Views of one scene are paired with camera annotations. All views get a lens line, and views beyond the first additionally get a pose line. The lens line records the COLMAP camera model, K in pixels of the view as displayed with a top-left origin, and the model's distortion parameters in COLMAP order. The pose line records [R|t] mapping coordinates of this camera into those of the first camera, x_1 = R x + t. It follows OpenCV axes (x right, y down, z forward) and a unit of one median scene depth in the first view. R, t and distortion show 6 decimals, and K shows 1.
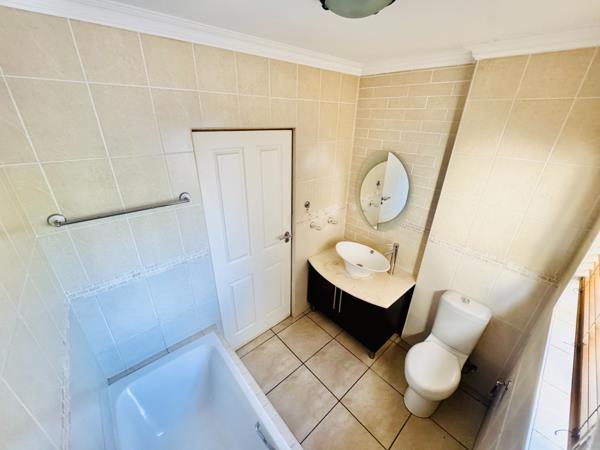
lens RADIAL K [[240.0, 0, 298.9], [0, 240.0, 225.7], [0, 0, 1]] dist [0.004121, -0.000315]
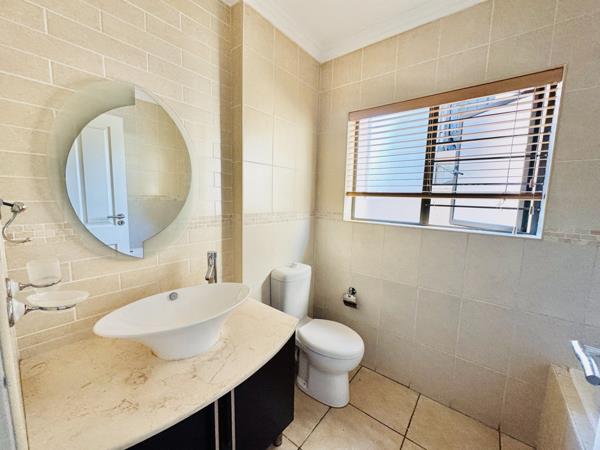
lens RADIAL K [[240.0, 0, 298.5], [0, 240.0, 224.1], [0, 0, 1]] dist [0.004121, -0.000315]
pose [[-0.162469, -0.148990, 0.975400, -0.184132], [0.371439, 0.906584, 0.200348, -0.023278], [-0.914132, 0.394852, -0.091951, 0.771074]]
